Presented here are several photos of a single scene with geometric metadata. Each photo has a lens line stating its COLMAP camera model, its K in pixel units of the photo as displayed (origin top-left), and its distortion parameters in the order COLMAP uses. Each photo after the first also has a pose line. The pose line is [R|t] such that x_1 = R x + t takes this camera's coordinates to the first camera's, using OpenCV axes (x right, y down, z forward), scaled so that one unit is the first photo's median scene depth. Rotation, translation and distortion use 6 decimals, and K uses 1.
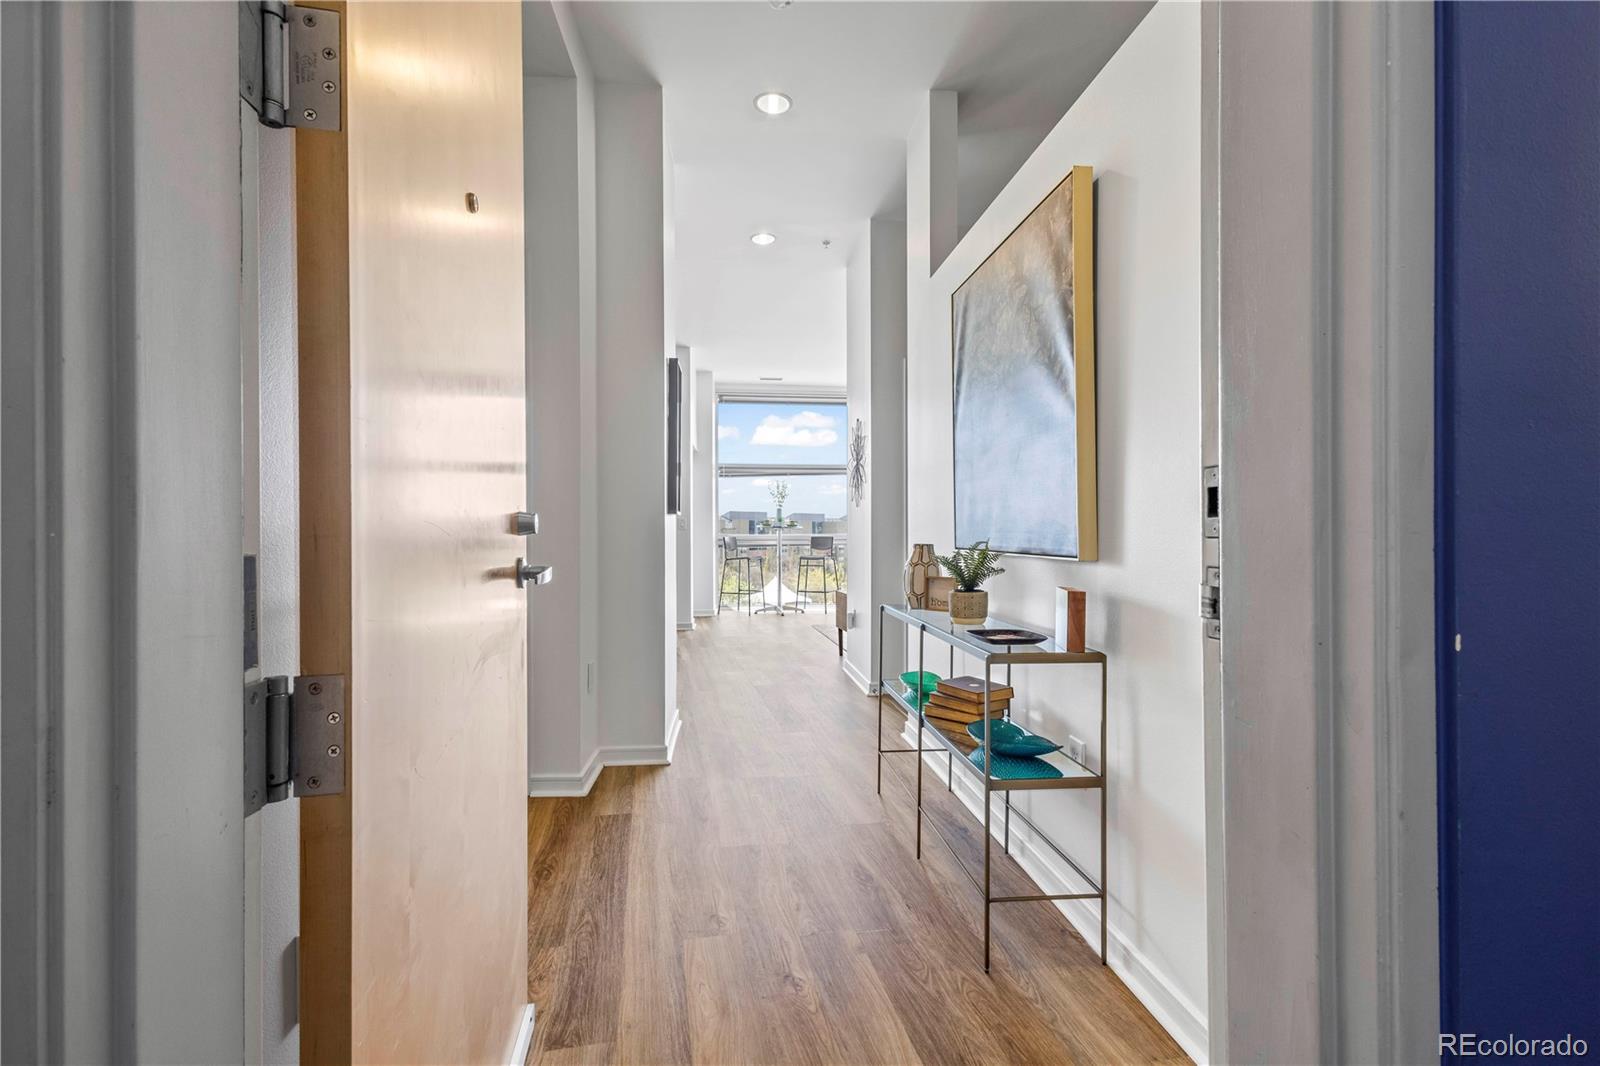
lens RADIAL K [[735.7, 0, 801.4], [0, 735.7, 534.7], [0, 0, 1]] dist [0.010304, -0.003386]
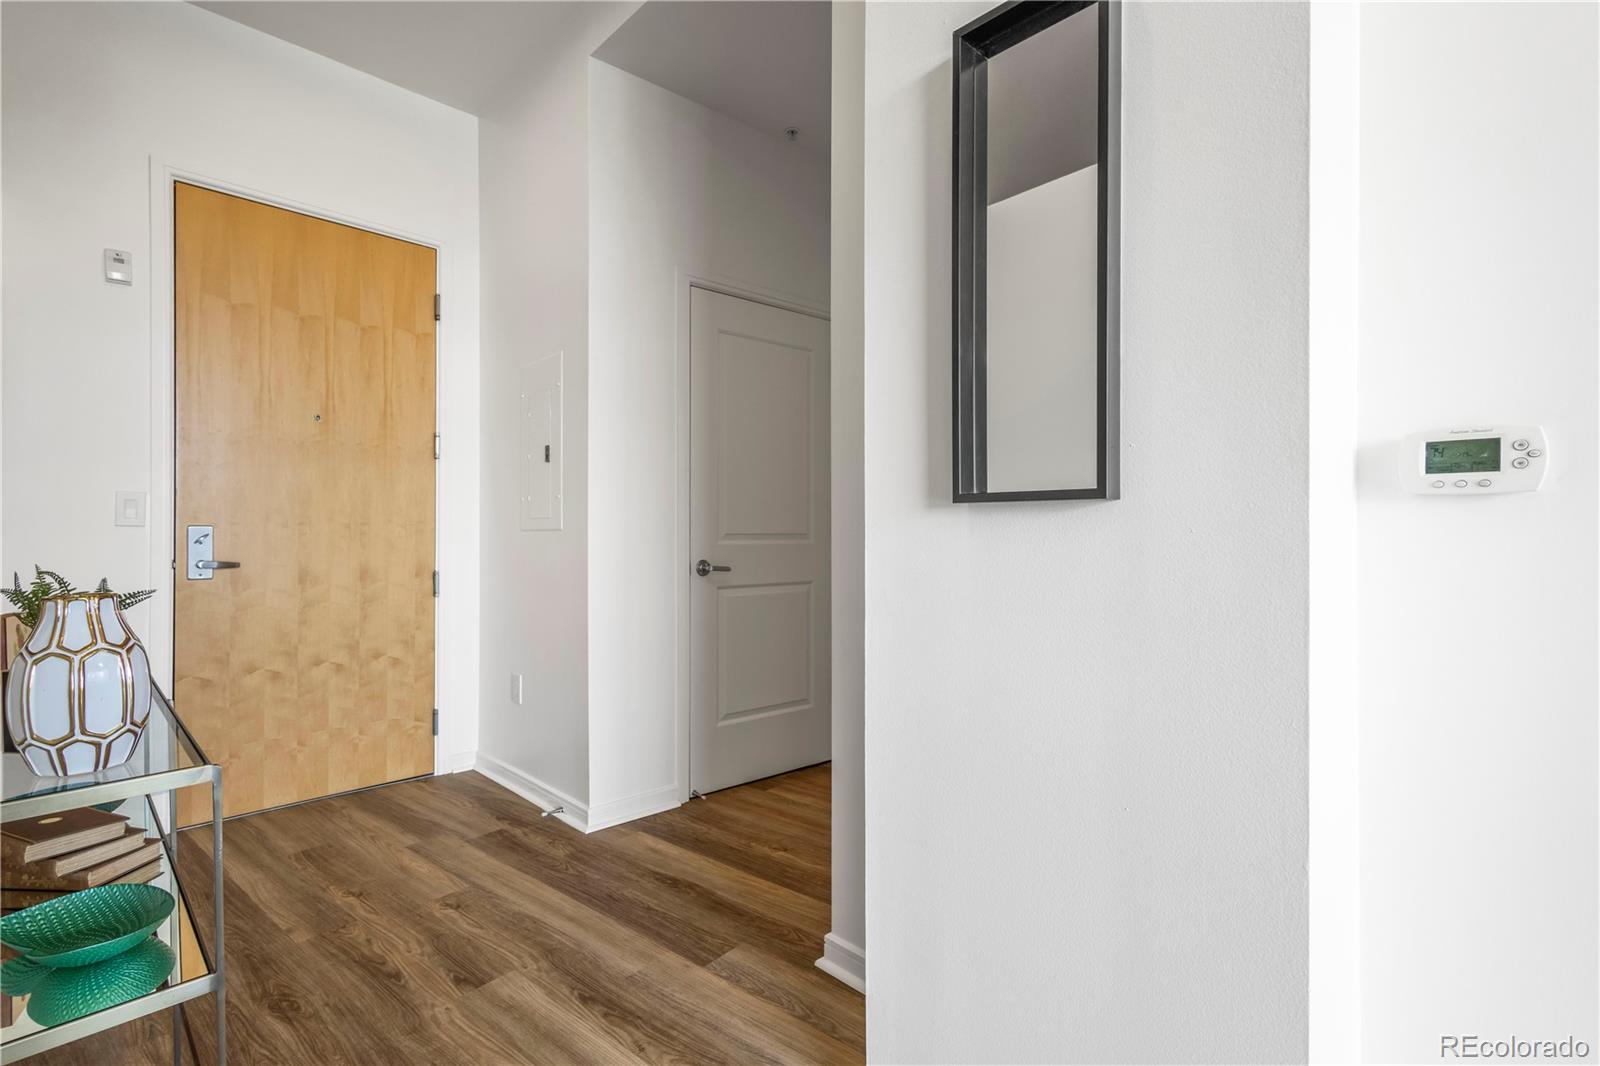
lens RADIAL K [[735.7, 0, 801.9], [0, 735.7, 529.8], [0, 0, 1]] dist [0.010304, -0.003386]
pose [[-0.773837, 0.003499, -0.633375, 0.120671], [-0.000521, 0.999981, 0.006162, -0.024494], [0.633384, 0.005099, -0.773821, 1.517946]]
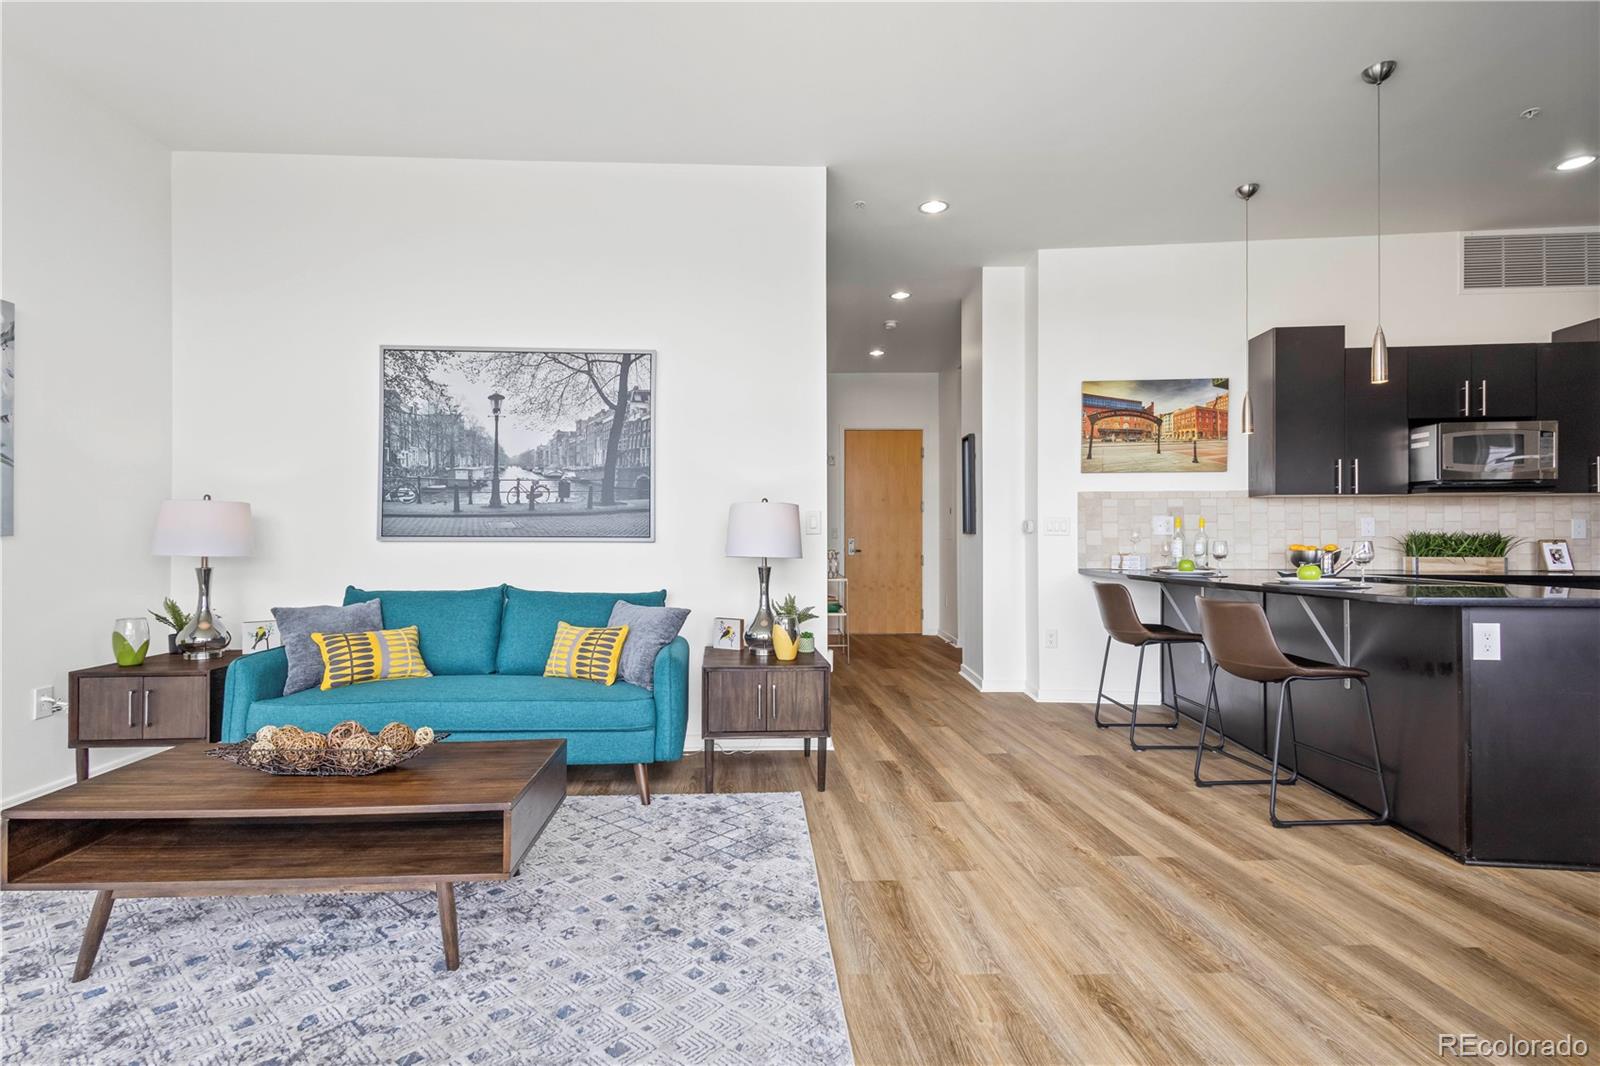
lens RADIAL K [[735.7, 0, 776.0], [0, 735.7, 536.6], [0, 0, 1]] dist [0.010304, -0.003386]
pose [[-0.992203, 0.003236, 0.124586, 0.045794], [0.003100, 0.999994, -0.001288, -0.025053], [-0.124590, -0.000892, -0.992208, 3.306373]]
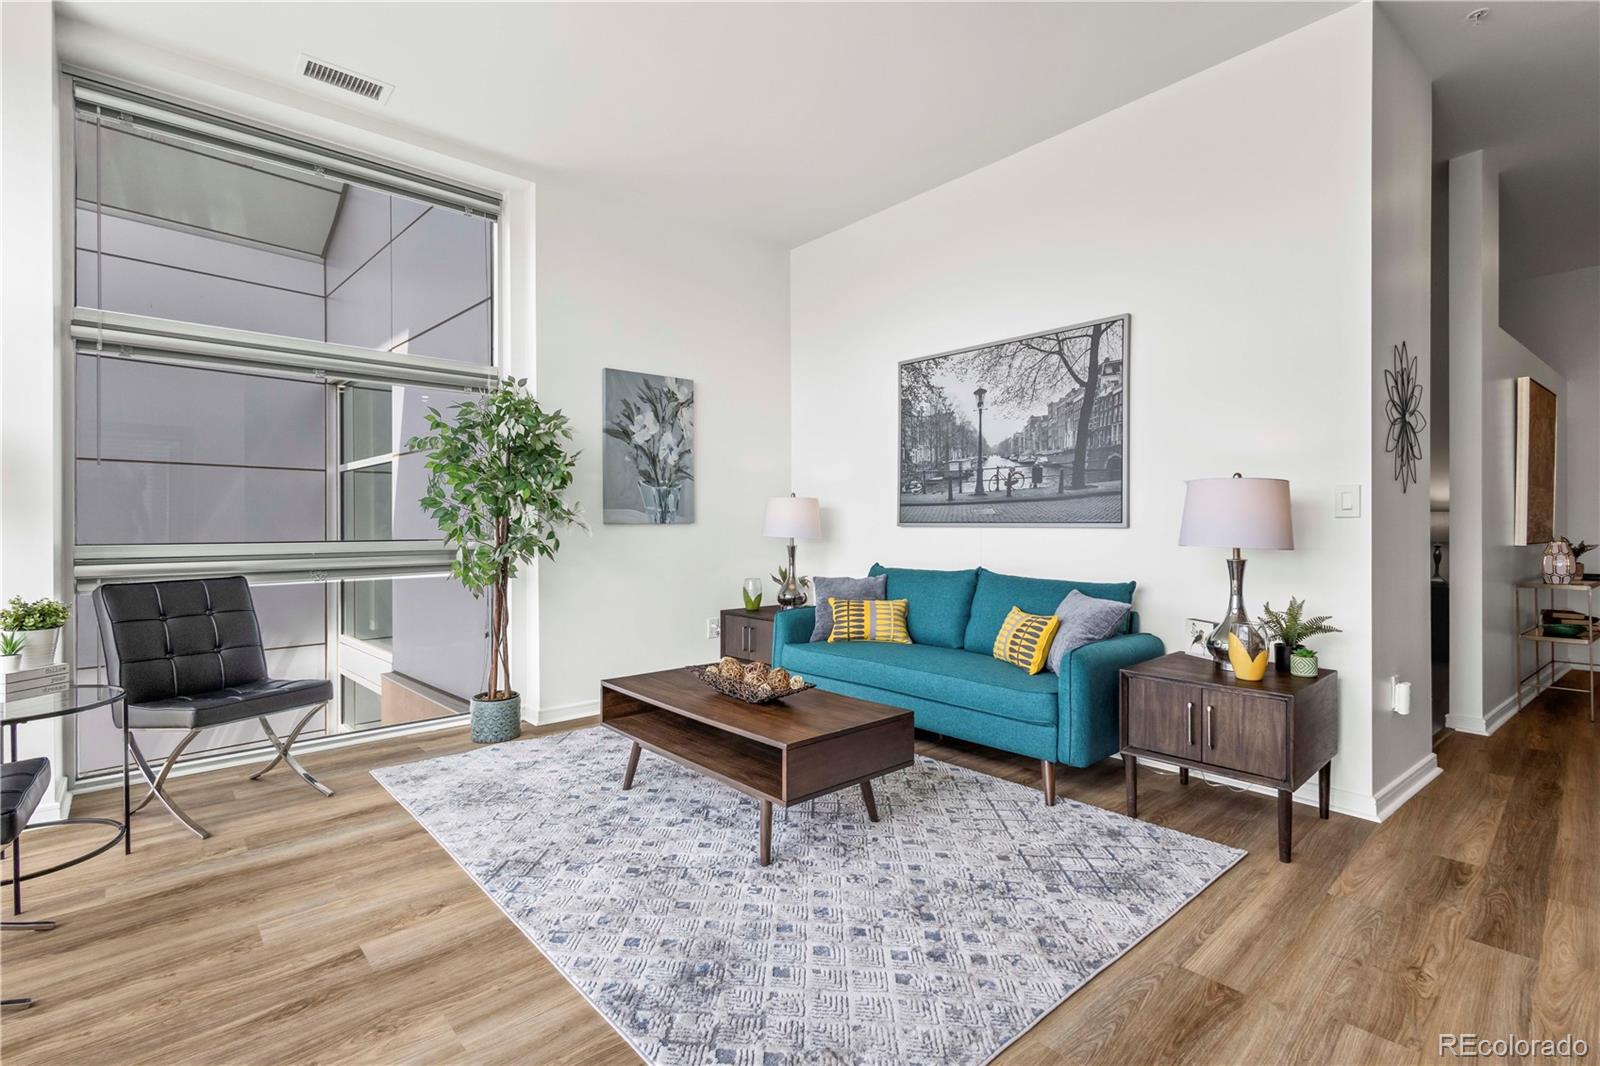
lens RADIAL K [[735.7, 0, 800.3], [0, 735.7, 524.9], [0, 0, 1]] dist [0.010304, -0.003386]
pose [[-0.527271, 0.003723, 0.849689, -0.305427], [0.004146, 0.999990, -0.001809, -0.022449], [-0.849687, 0.002569, -0.527281, 3.093583]]
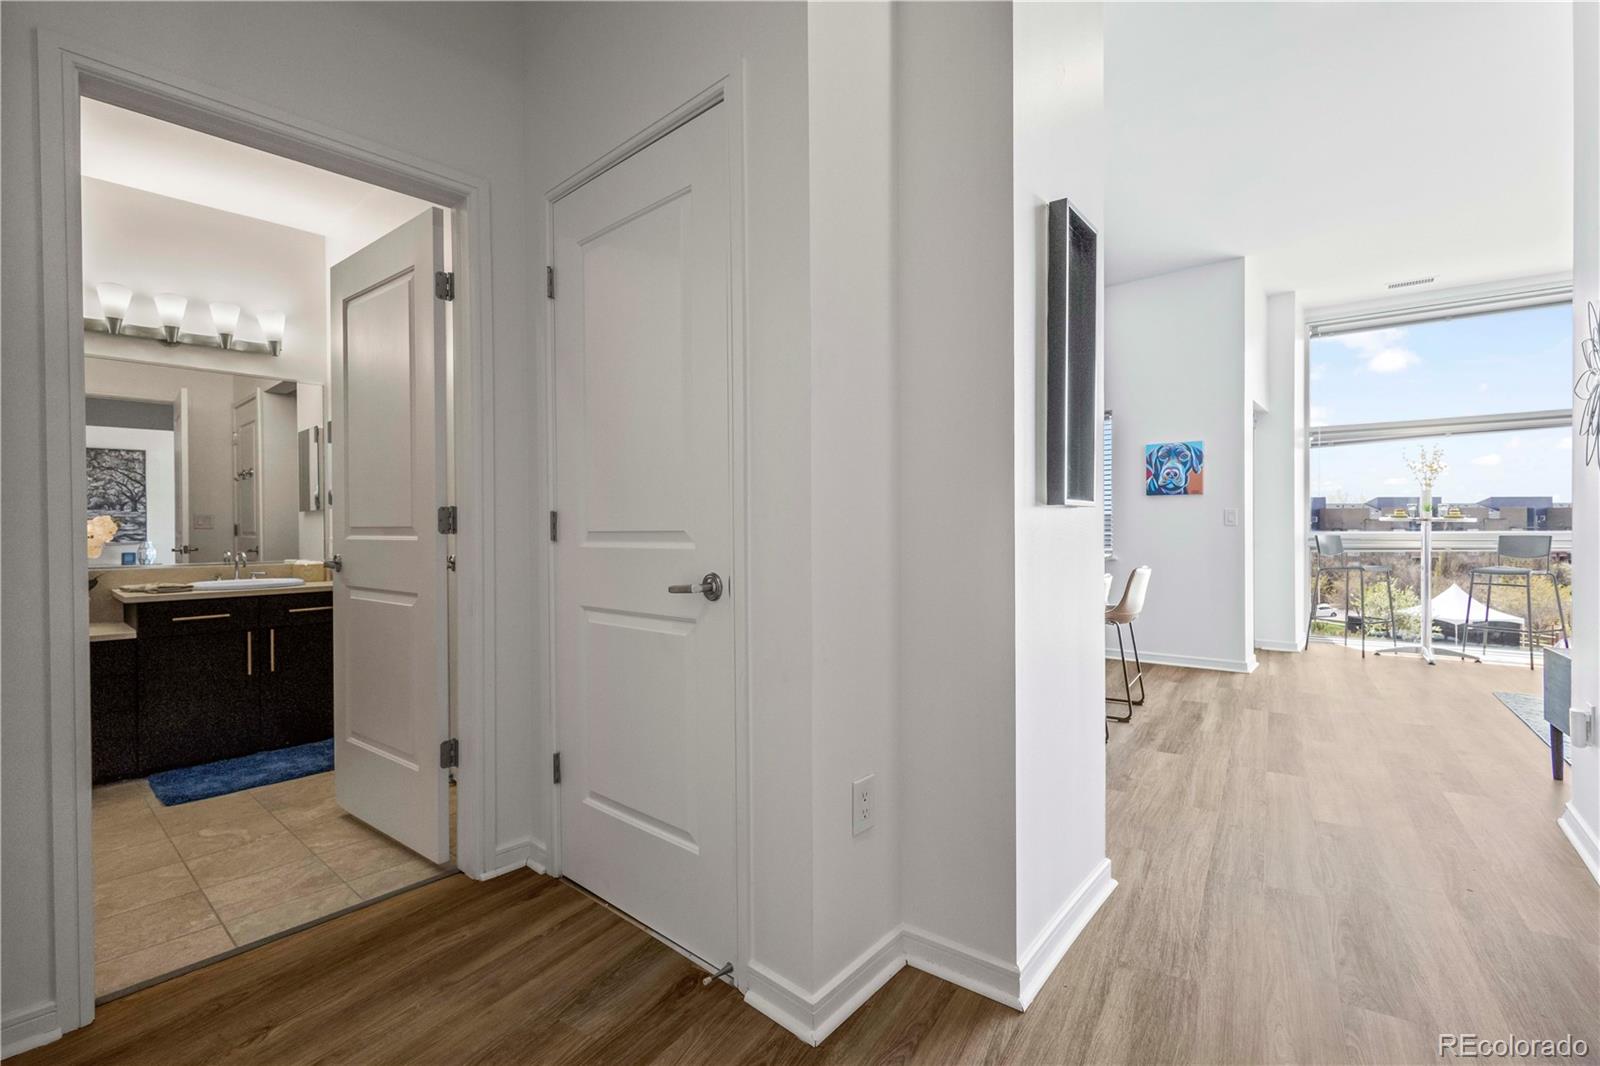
lens RADIAL K [[735.7, 0, 798.9], [0, 735.7, 532.2], [0, 0, 1]] dist [0.010304, -0.003386]
pose [[0.722244, 0.000794, -0.691638, 0.065416], [0.003535, 0.999982, 0.004839, -0.015582], [0.691629, -0.005940, 0.722228, 0.627781]]
